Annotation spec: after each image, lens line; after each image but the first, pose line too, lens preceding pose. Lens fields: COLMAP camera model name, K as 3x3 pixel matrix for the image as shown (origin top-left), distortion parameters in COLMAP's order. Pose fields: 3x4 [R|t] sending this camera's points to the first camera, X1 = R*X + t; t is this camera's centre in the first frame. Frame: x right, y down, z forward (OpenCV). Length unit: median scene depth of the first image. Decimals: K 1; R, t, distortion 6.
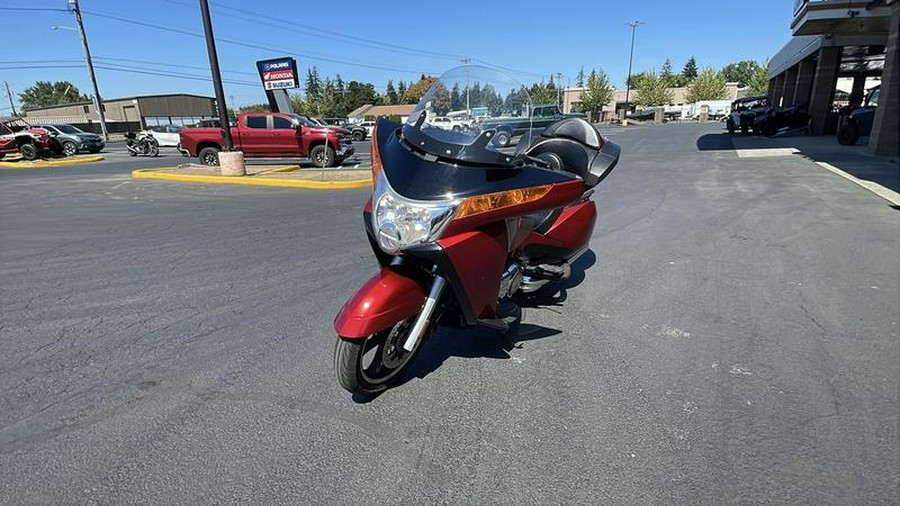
lens RADIAL K [[425.6, 0, 446.2], [0, 425.6, 262.8], [0, 0, 1]] dist [0.036224, -0.038909]
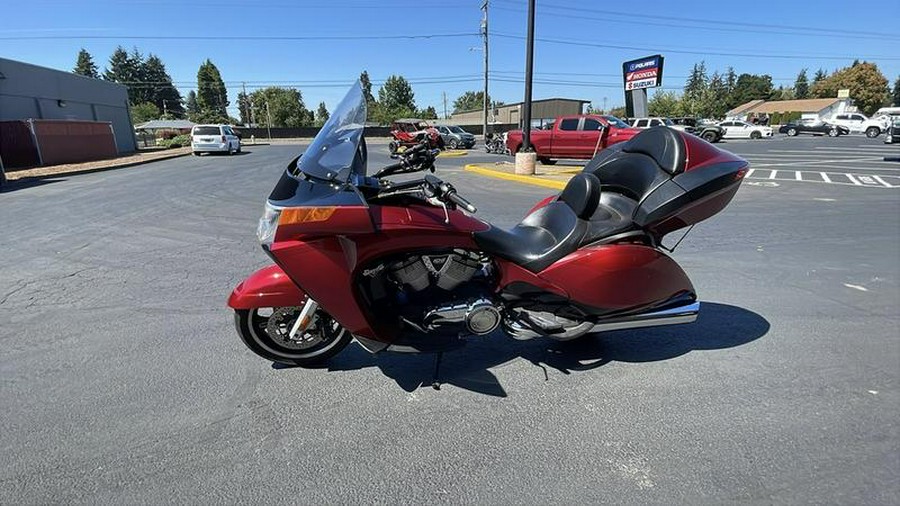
lens RADIAL K [[427.2, 0, 446.2], [0, 427.2, 268.5], [0, 0, 1]] dist [0.035471, -0.036949]
pose [[0.704195, 0.225400, -0.673279, 0.101489], [-0.218374, 0.971063, 0.096692, -0.018612], [0.675591, 0.078937, 0.733039, 0.047664]]
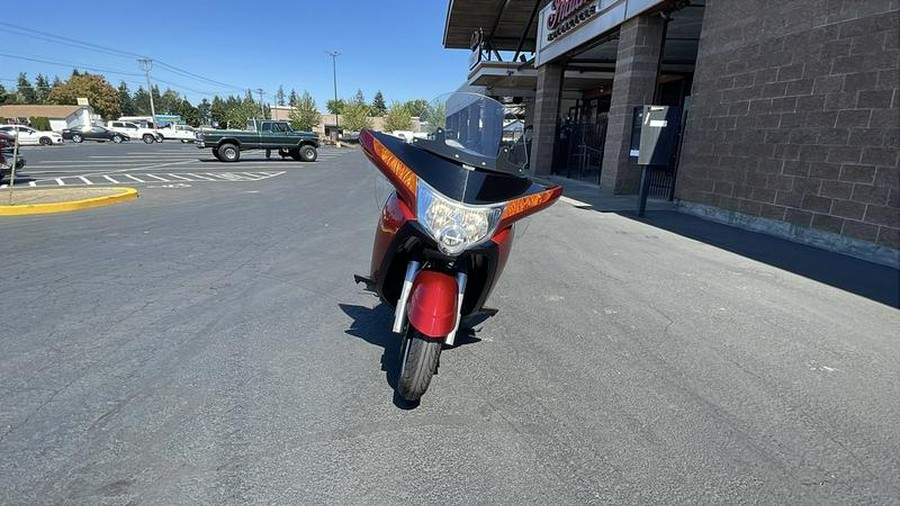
lens RADIAL K [[425.6, 0, 448.0], [0, 425.6, 264.9], [0, 0, 1]] dist [0.036224, -0.038909]
pose [[0.797457, -0.114680, 0.592378, -0.077817], [0.137044, 0.990538, 0.007273, 0.000064], [-0.587607, 0.075381, 0.805628, 0.013719]]
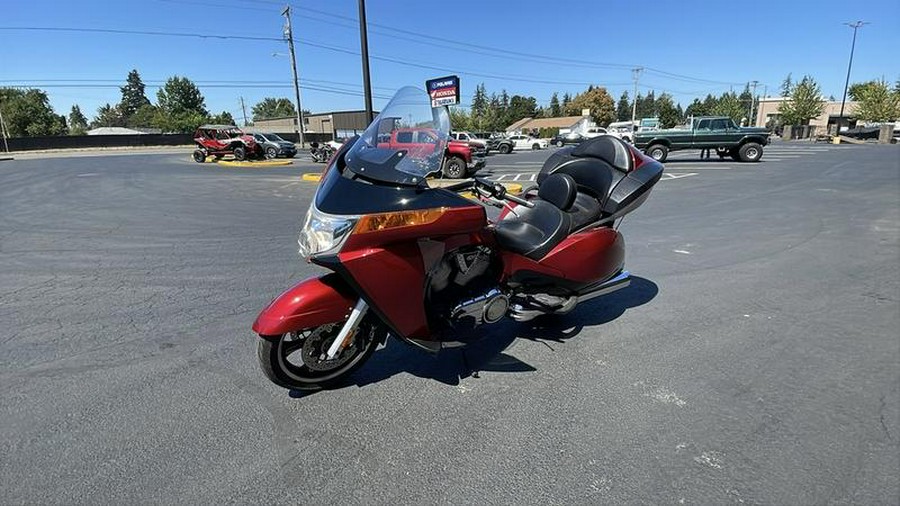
lens RADIAL K [[425.6, 0, 447.2], [0, 425.6, 265.2], [0, 0, 1]] dist [0.036224, -0.038909]
pose [[0.936387, 0.112626, -0.332407, 0.055513], [-0.119849, 0.992791, -0.001236, -0.005417], [0.329872, 0.040996, 0.943135, 0.010541]]
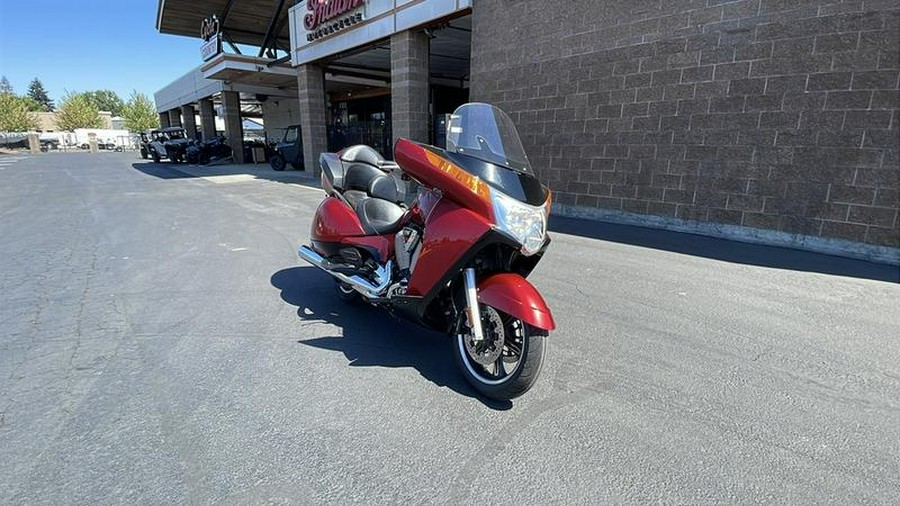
lens RADIAL K [[425.6, 0, 445.3], [0, 425.6, 264.3], [0, 0, 1]] dist [0.036224, -0.038909]
pose [[0.327463, -0.215080, 0.920059, -0.131074], [0.271866, 0.954017, 0.126257, -0.021102], [-0.904907, 0.208788, 0.370878, 0.078074]]
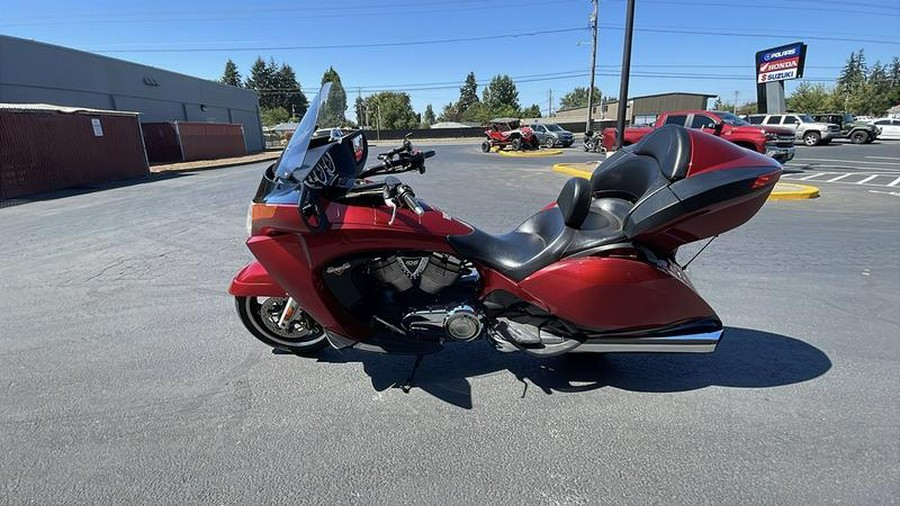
lens RADIAL K [[427.2, 0, 444.3], [0, 427.2, 269.2], [0, 0, 1]] dist [0.035471, -0.036949]
pose [[0.519387, 0.267110, -0.811720, 0.120107], [-0.253568, 0.955284, 0.152104, -0.027265], [0.816052, 0.126826, 0.563892, 0.074632]]
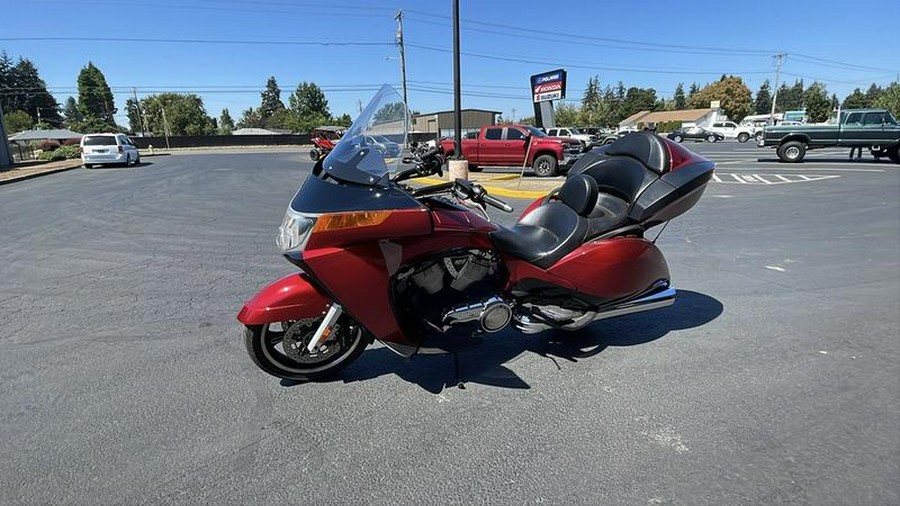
lens RADIAL K [[427.2, 0, 445.5], [0, 427.2, 266.8], [0, 0, 1]] dist [0.035471, -0.036949]
pose [[0.824278, 0.167260, -0.540916, 0.082312], [-0.173389, 0.984038, 0.040061, -0.011579], [0.538982, 0.060768, 0.840122, 0.028706]]
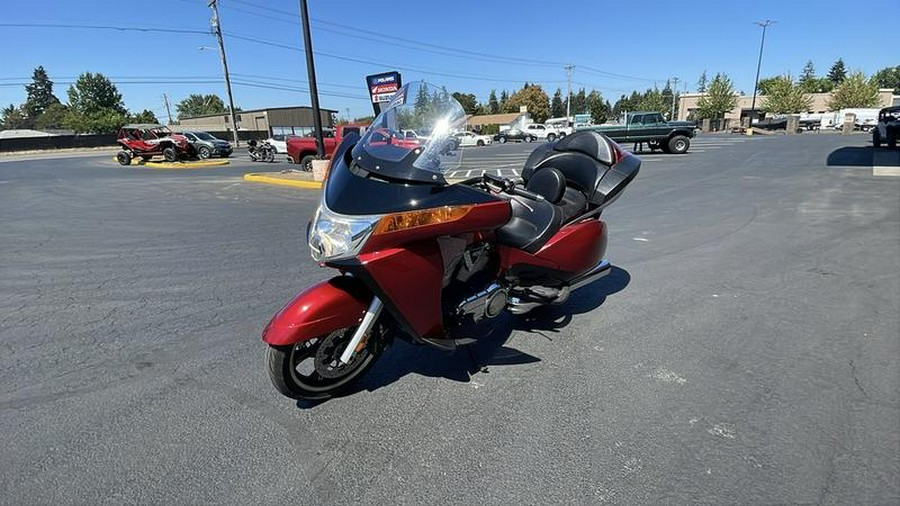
lens RADIAL K [[425.6, 0, 446.4], [0, 425.6, 264.0], [0, 0, 1]] dist [0.036224, -0.038909]
pose [[0.974337, 0.067145, -0.214844, 0.038458], [-0.070556, 0.997474, -0.008238, -0.003842], [0.213748, 0.023185, 0.976614, 0.006437]]
